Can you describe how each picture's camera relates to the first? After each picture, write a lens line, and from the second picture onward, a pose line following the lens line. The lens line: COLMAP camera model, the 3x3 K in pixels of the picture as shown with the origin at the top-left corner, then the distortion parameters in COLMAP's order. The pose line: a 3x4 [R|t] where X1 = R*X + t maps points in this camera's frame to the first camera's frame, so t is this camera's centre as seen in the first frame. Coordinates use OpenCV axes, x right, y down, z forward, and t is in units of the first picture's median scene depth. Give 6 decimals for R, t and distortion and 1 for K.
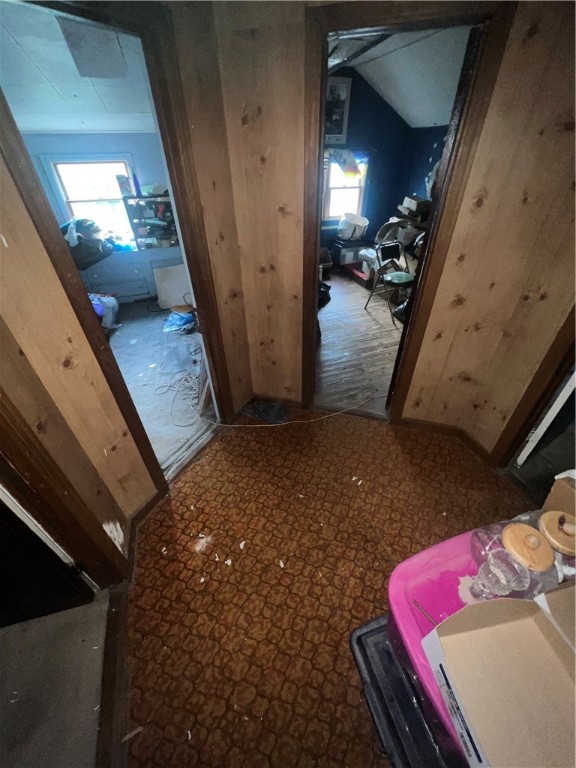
lens RADIAL K [[307.5, 0, 290.5], [0, 307.5, 380.4], [0, 0, 1]] dist [-0.000980, -0.000169]
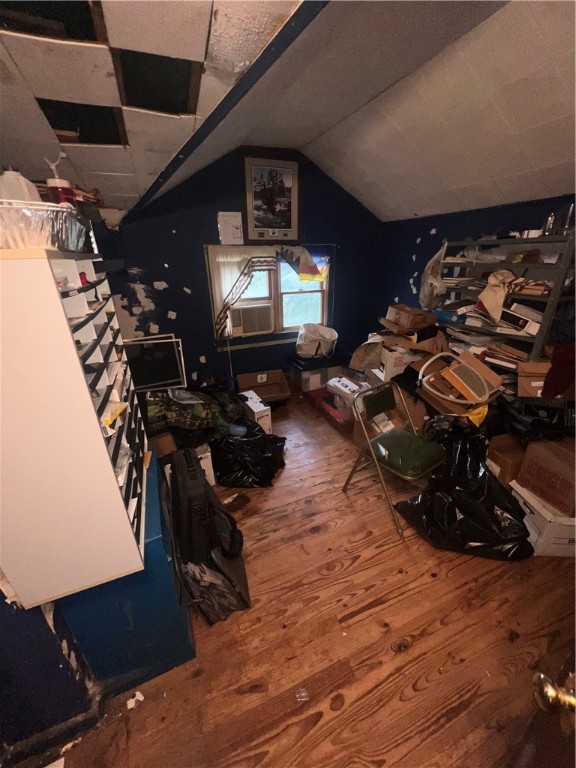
lens RADIAL K [[307.5, 0, 289.1], [0, 307.5, 385.1], [0, 0, 1]] dist [-0.000980, -0.000169]
pose [[0.997549, -0.036790, 0.059516, 0.099503], [0.049819, 0.970729, -0.234953, -0.251713], [-0.049129, 0.237343, 0.970183, 0.356447]]
